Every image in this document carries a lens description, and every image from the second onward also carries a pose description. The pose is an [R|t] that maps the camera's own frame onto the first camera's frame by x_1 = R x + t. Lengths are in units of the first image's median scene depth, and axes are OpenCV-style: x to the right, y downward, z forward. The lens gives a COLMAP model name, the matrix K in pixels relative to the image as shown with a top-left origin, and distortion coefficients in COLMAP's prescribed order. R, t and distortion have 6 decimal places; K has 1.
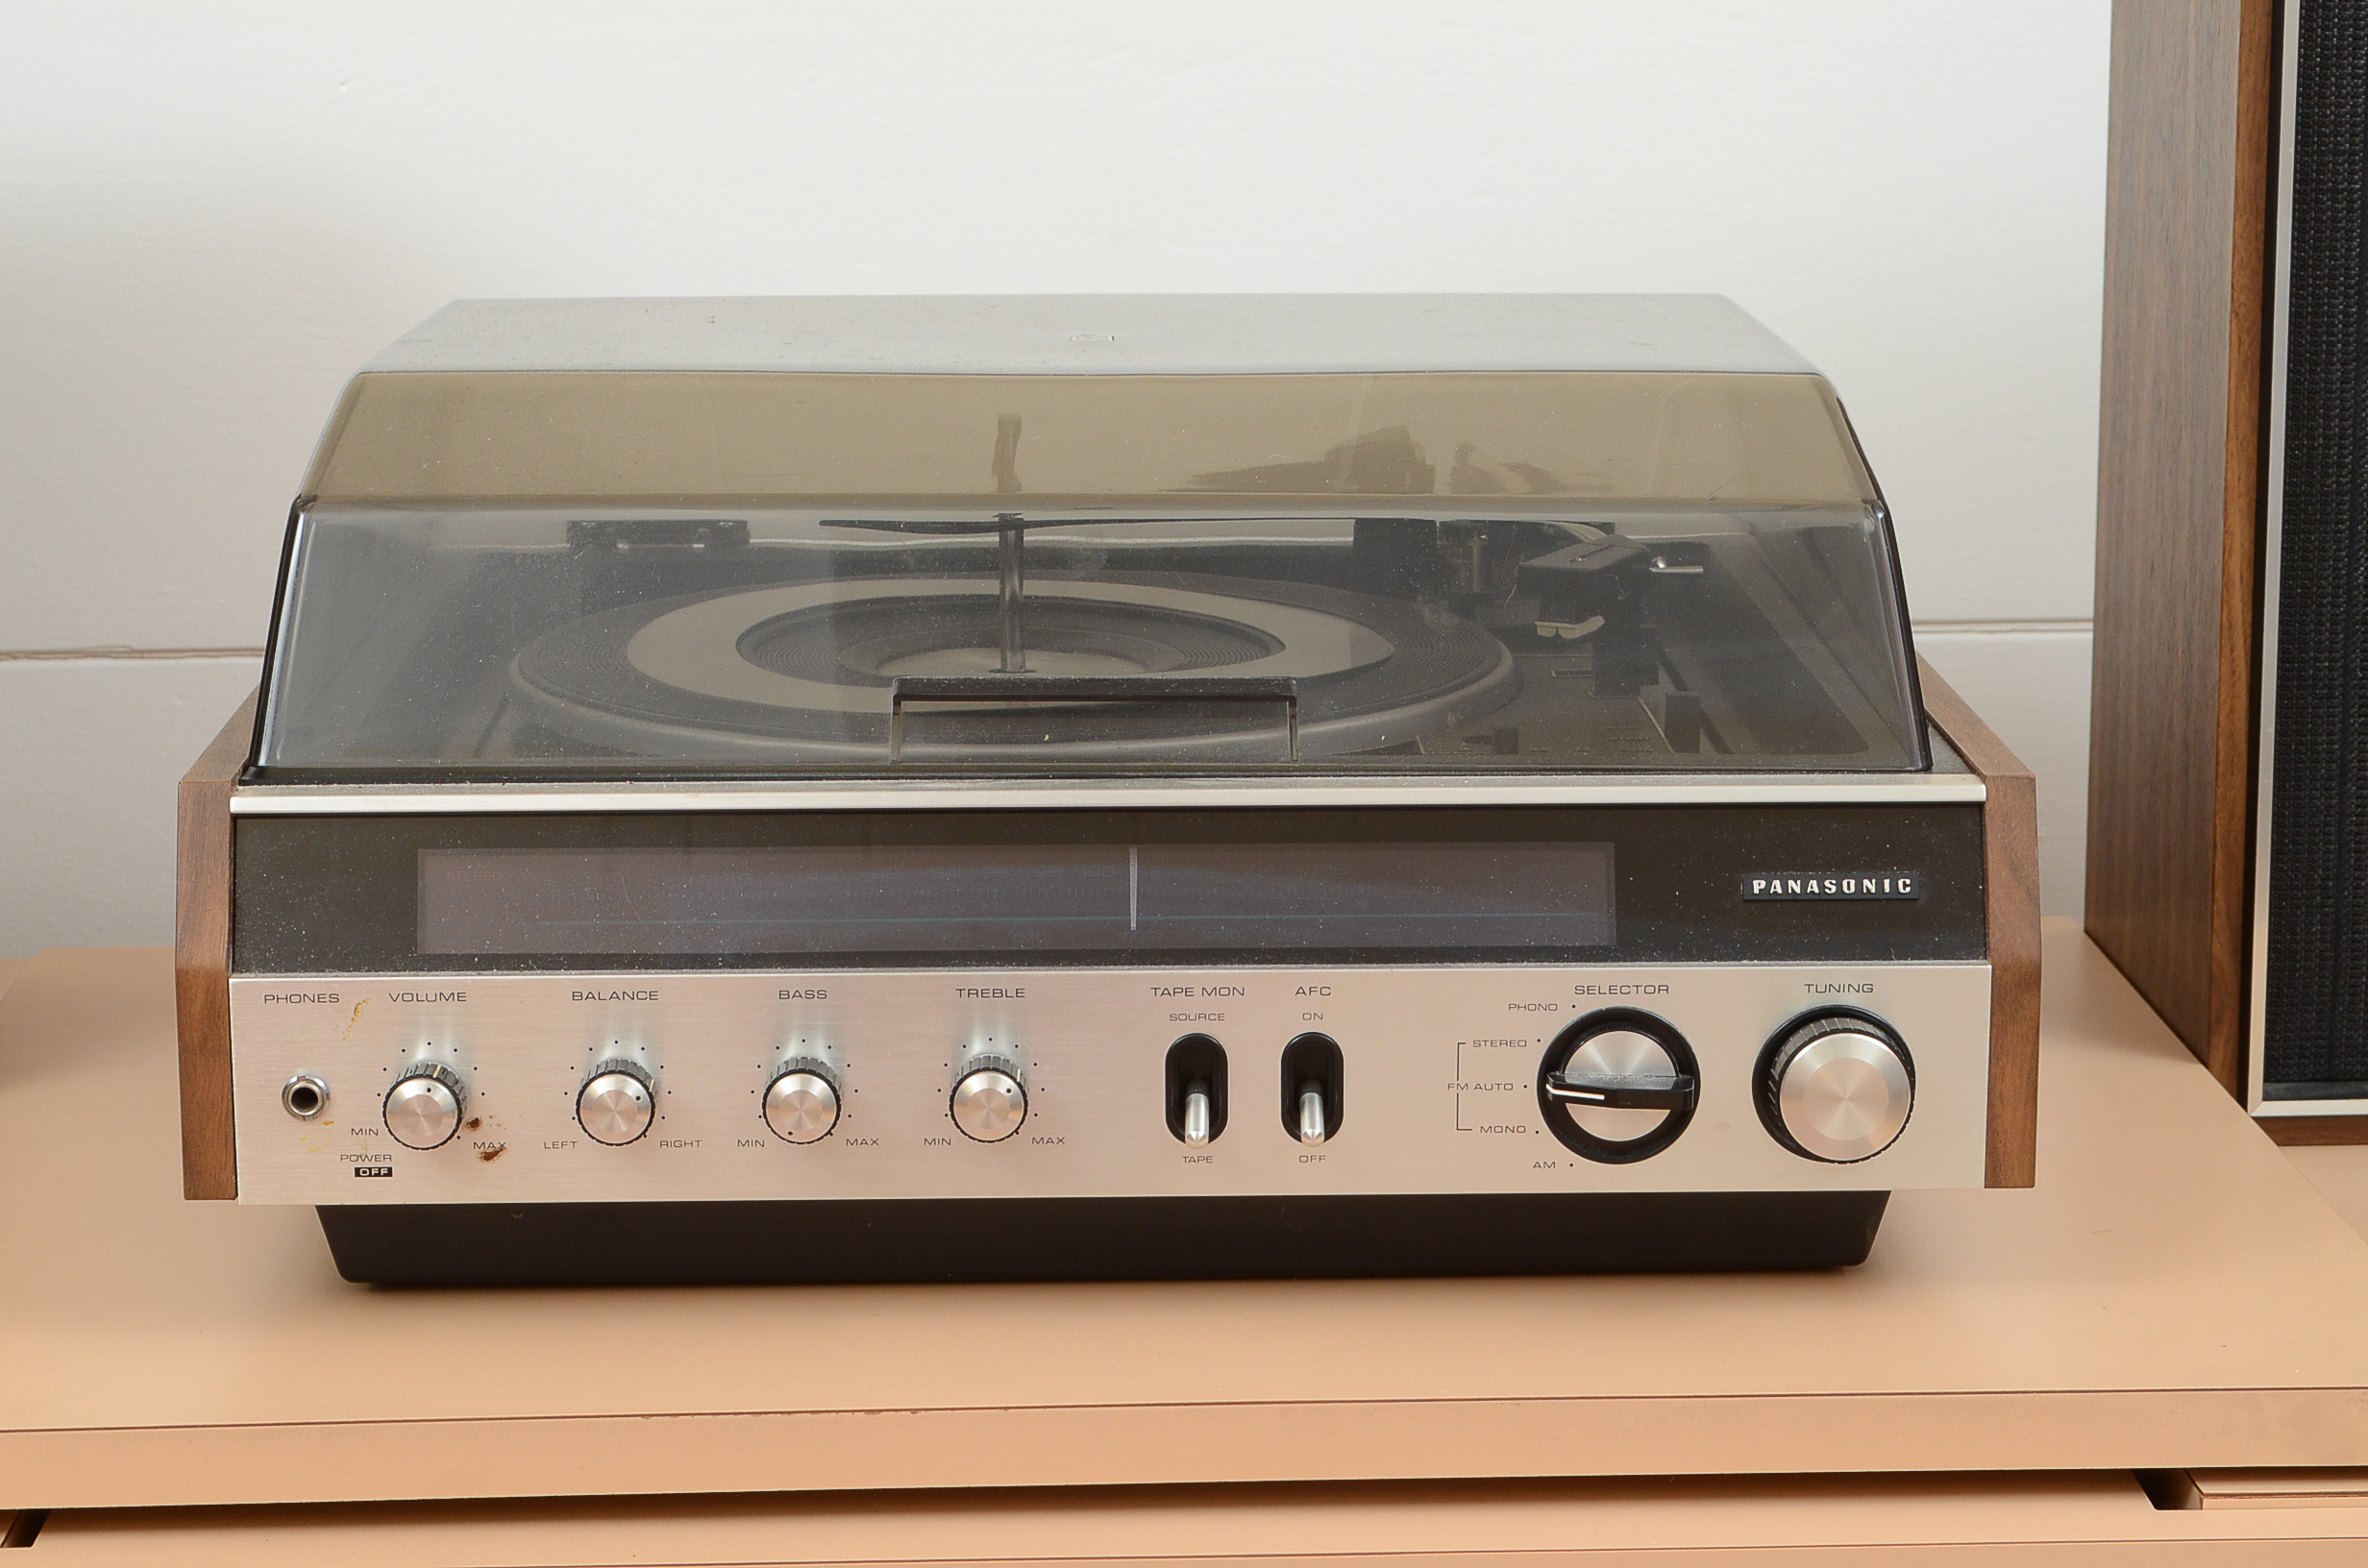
lens RADIAL K [[5405.8, 0, 1177.3], [0, 5405.8, 785.2], [0, 0, 1]] dist [0.068993, 0.000000]
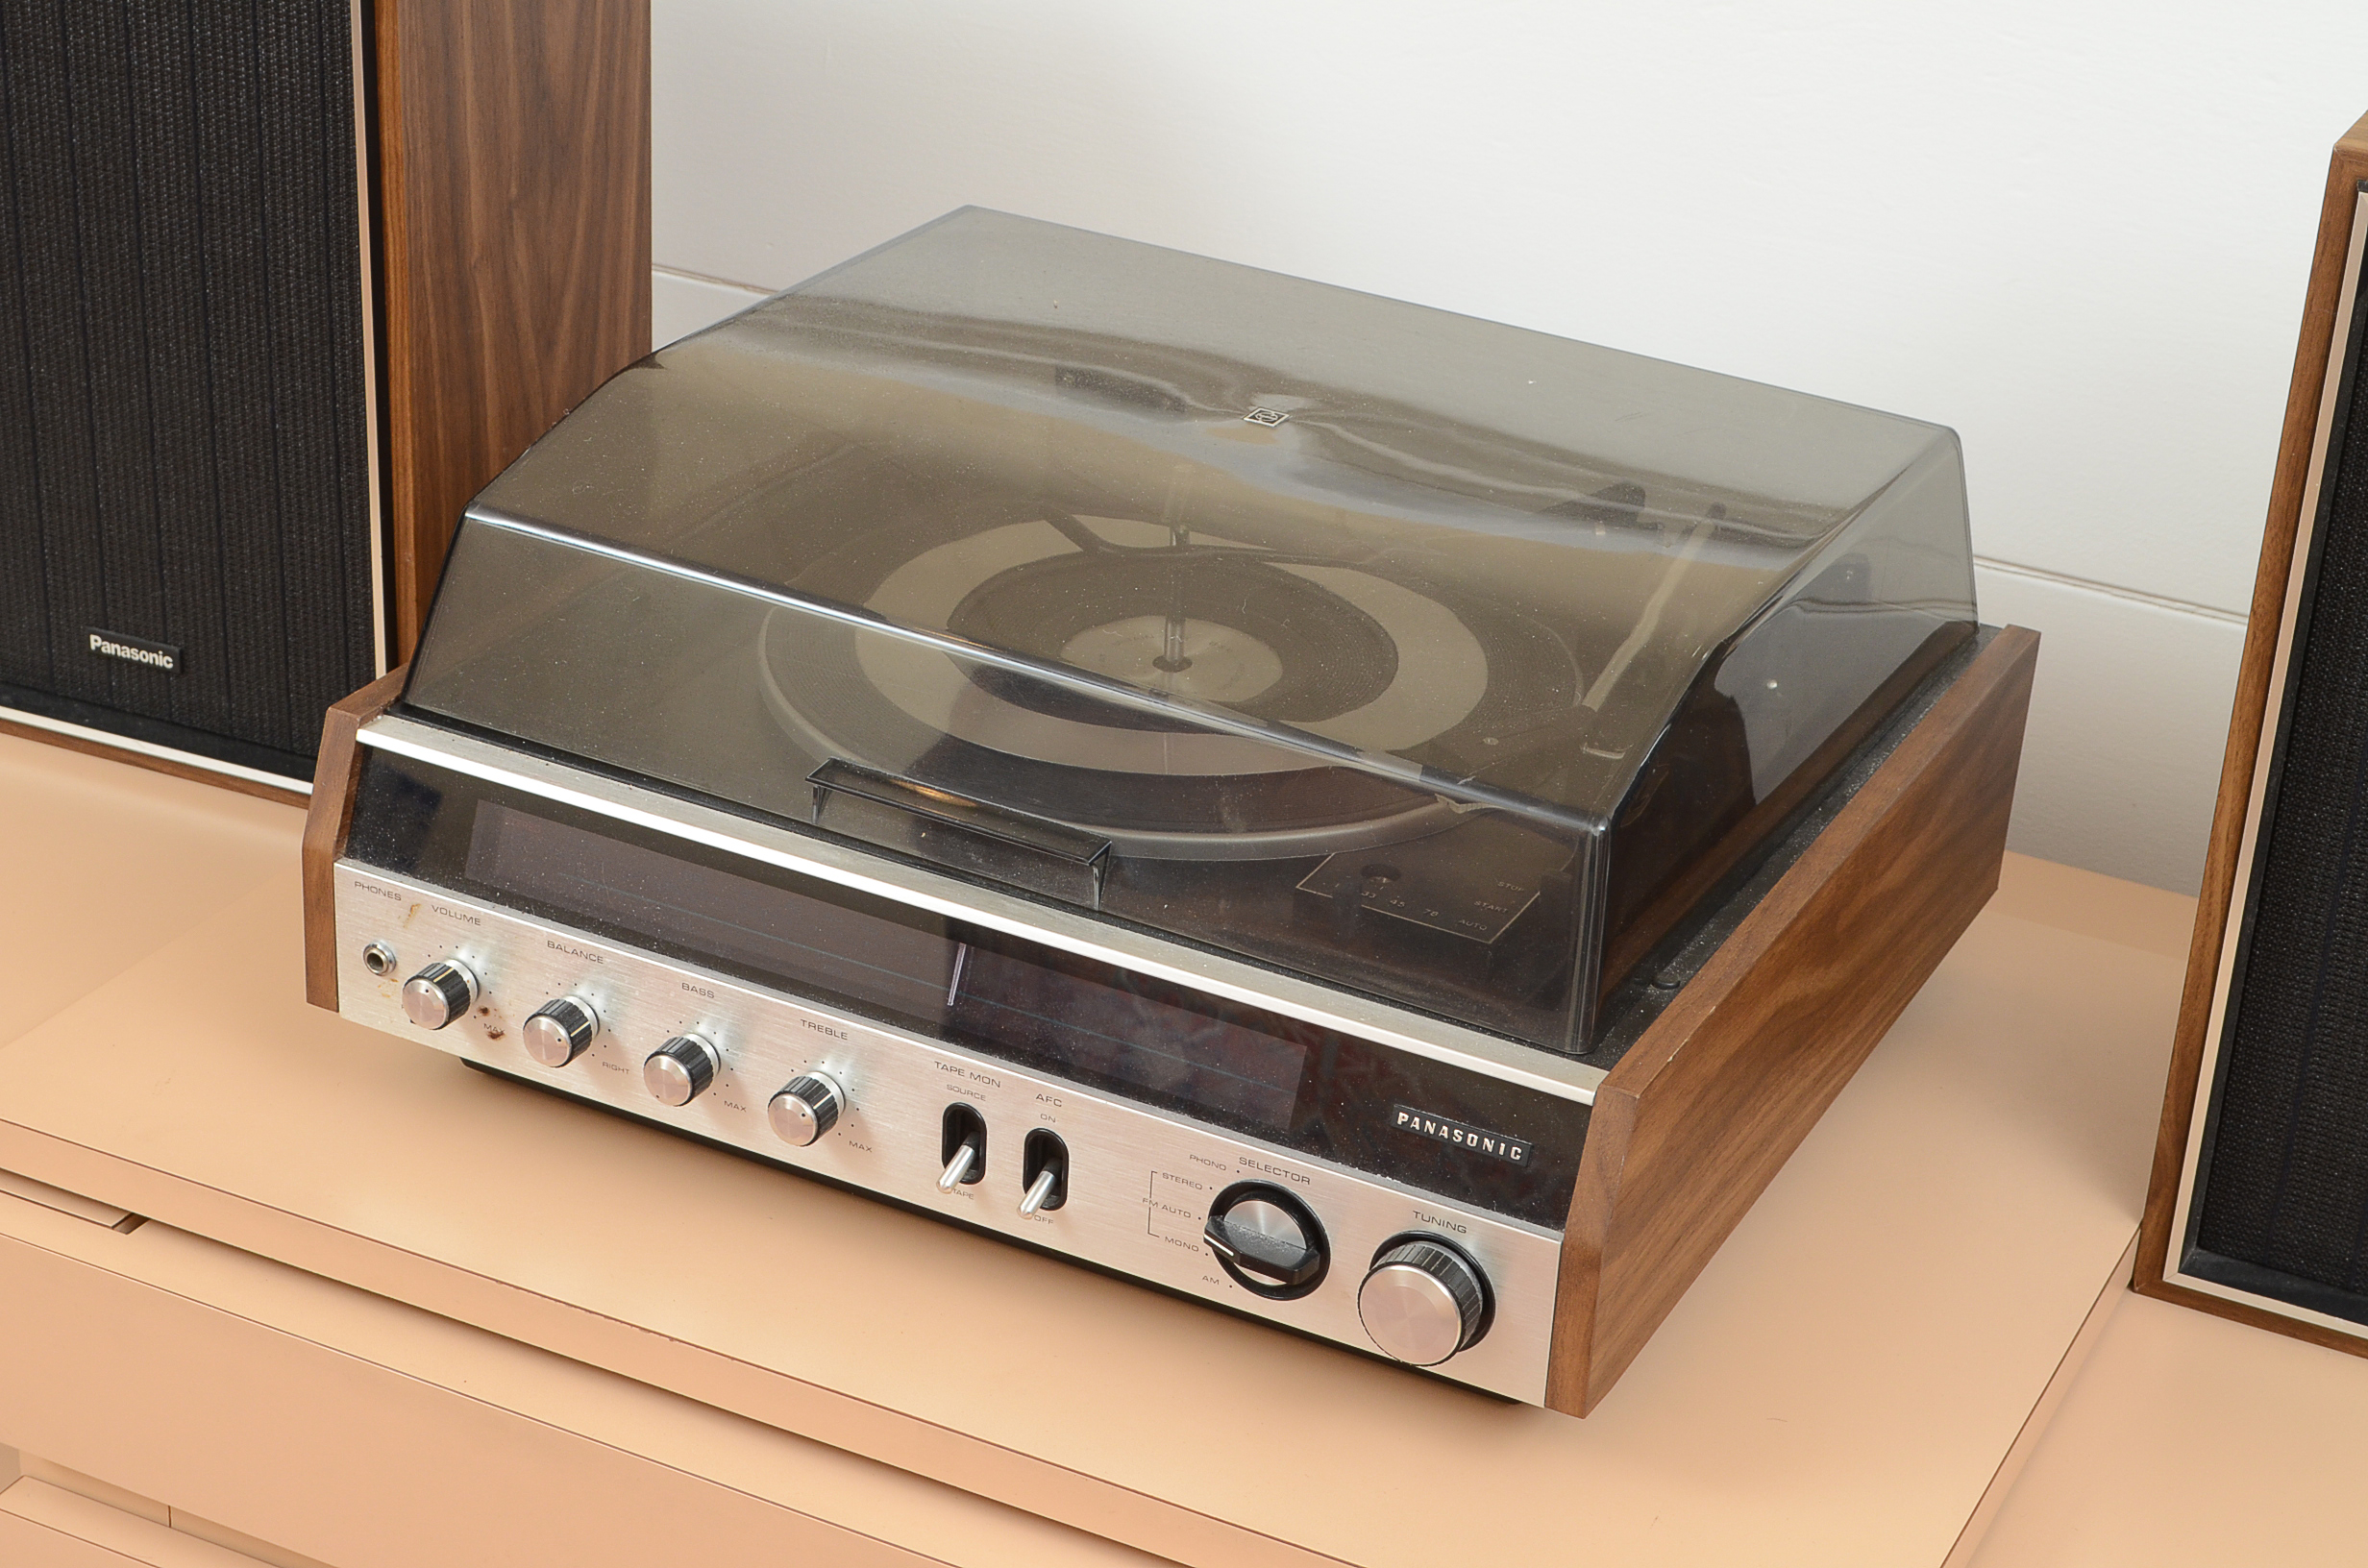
lens RADIAL K [[4458.8, 0, 1184.8], [0, 4458.8, 789.1], [0, 0, 1]] dist [0.043929, 0.000000]
pose [[0.877636, 0.256197, -0.405114, 0.441805], [-0.152079, 0.950337, 0.271537, -0.306921], [0.454562, -0.176701, 0.873012, 0.140742]]
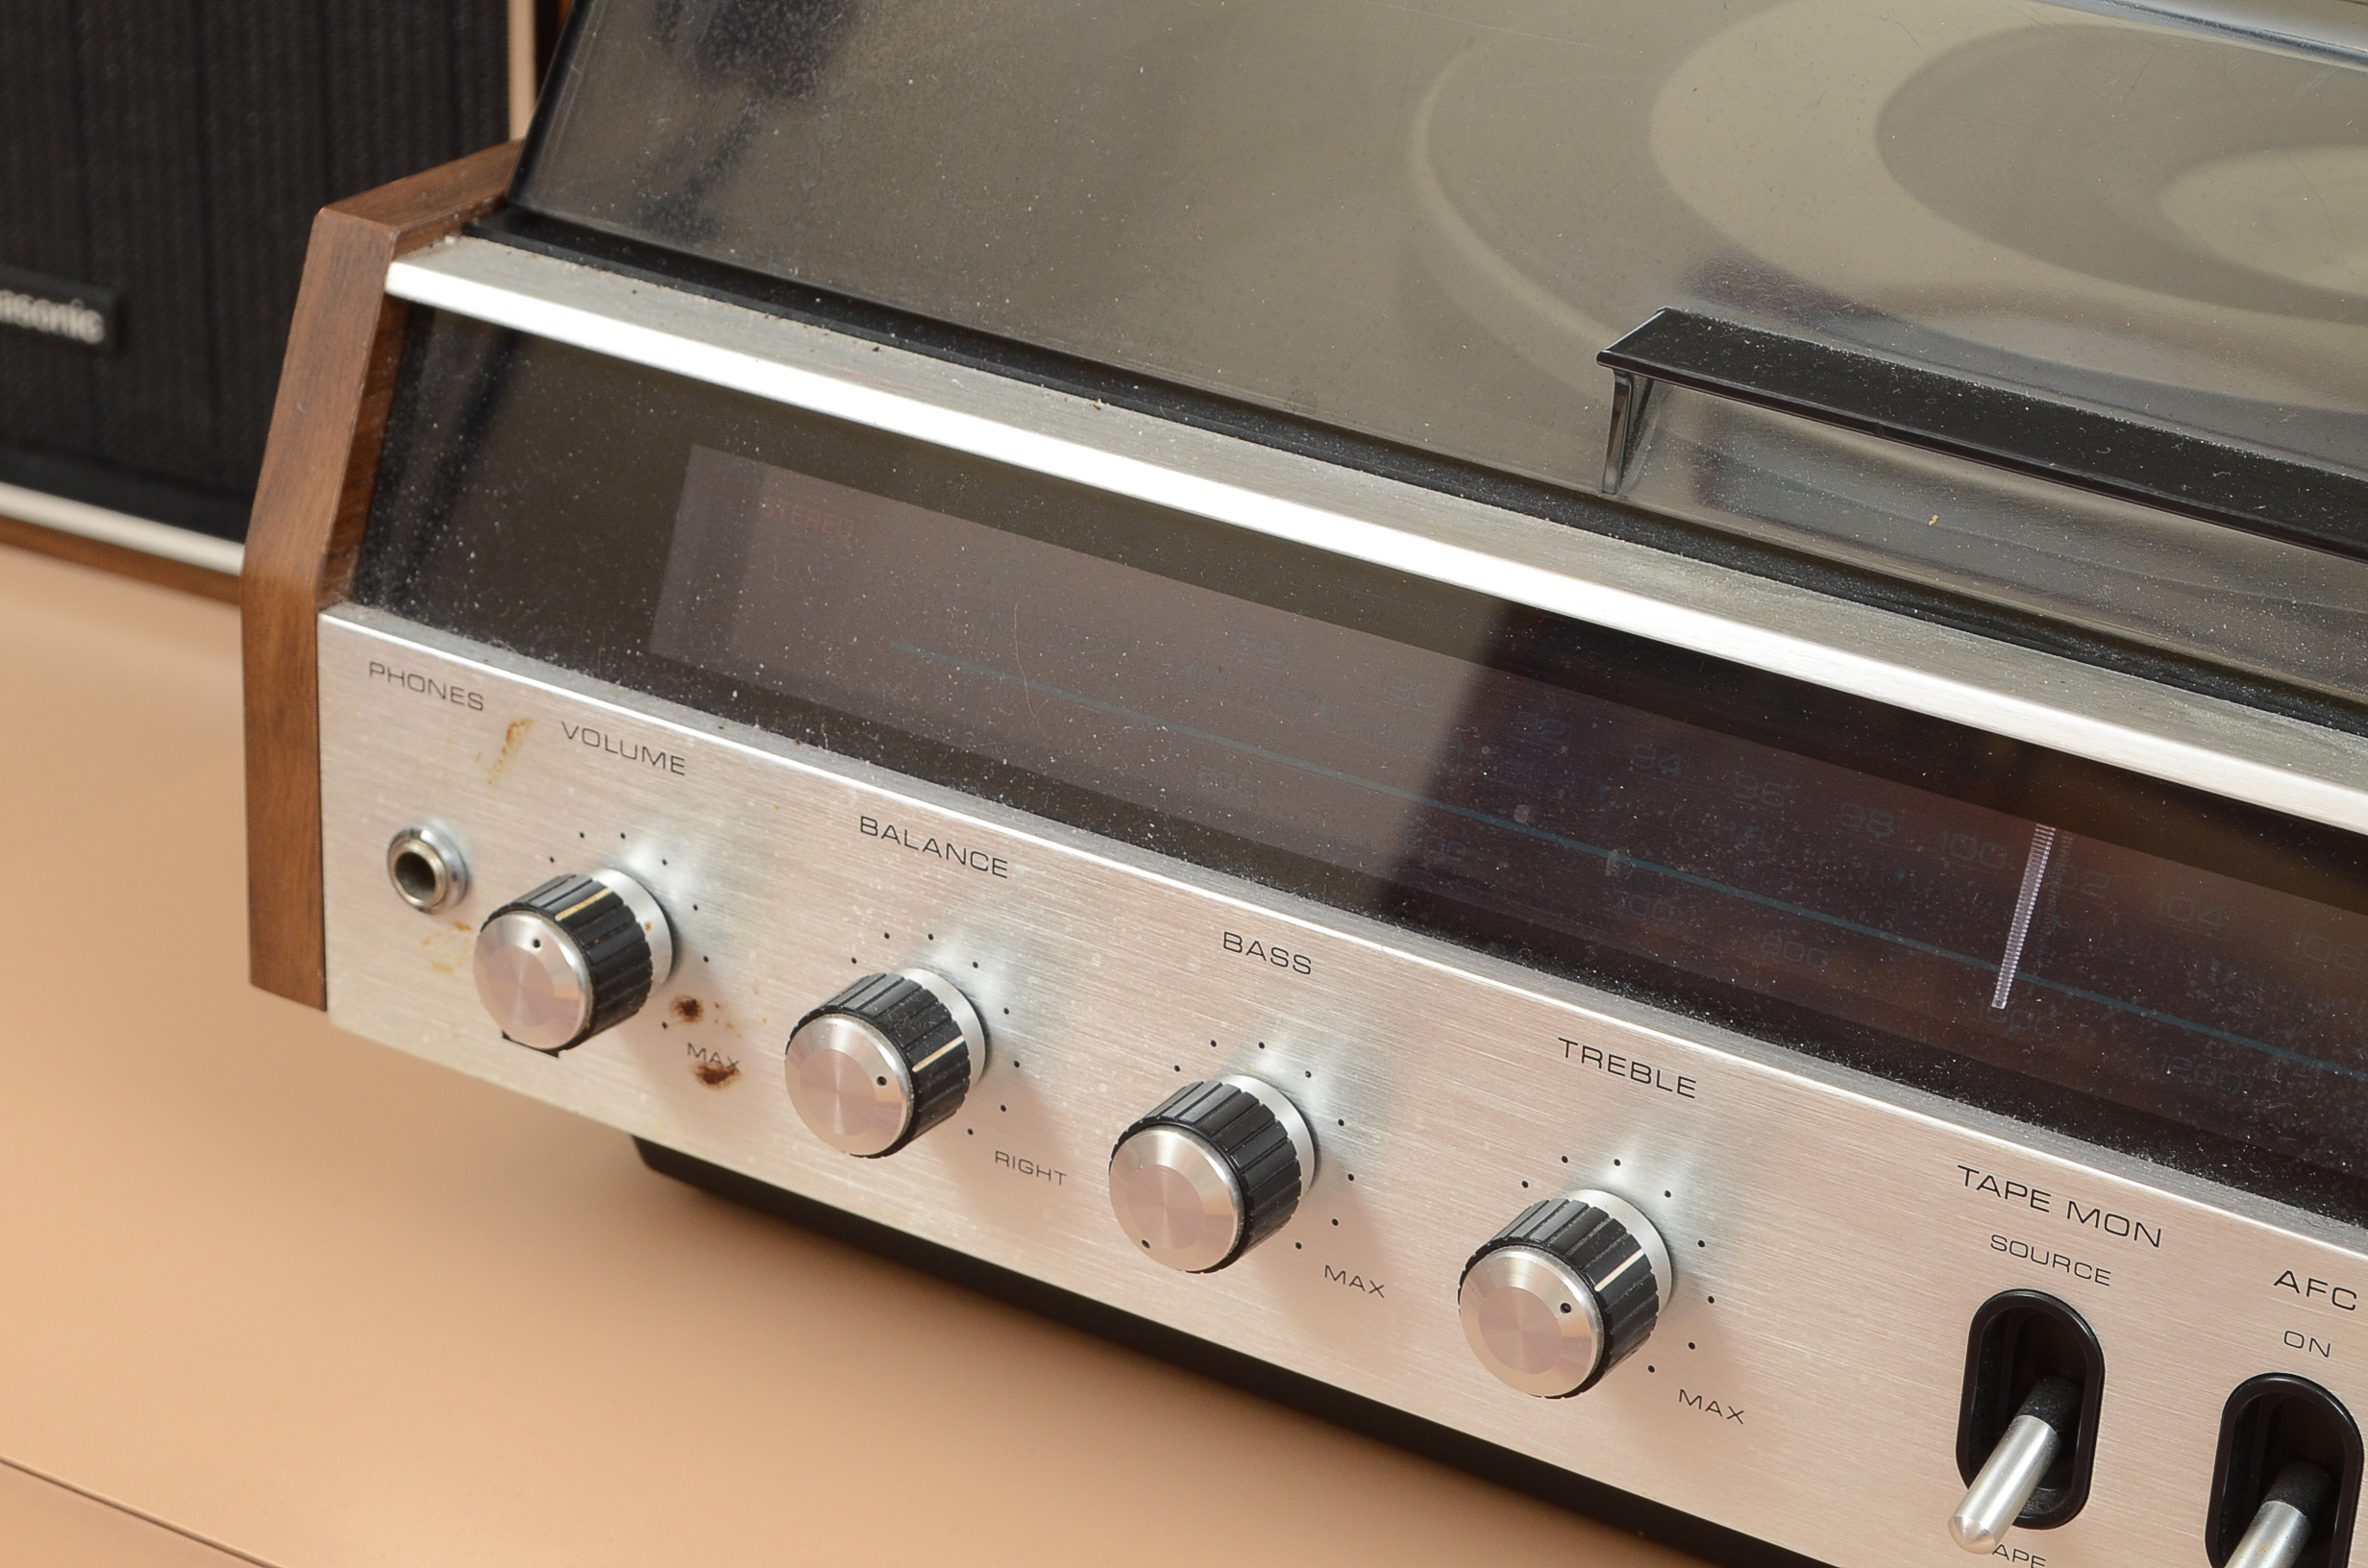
lens RADIAL K [[5405.8, 0, 1172.9], [0, 5405.8, 780.2], [0, 0, 1]] dist [0.068993, 0.000000]
pose [[0.828675, 0.264542, -0.493270, 0.145853], [-0.159772, 0.956394, 0.244506, -0.085782], [0.536442, -0.123805, 0.834806, 0.608347]]
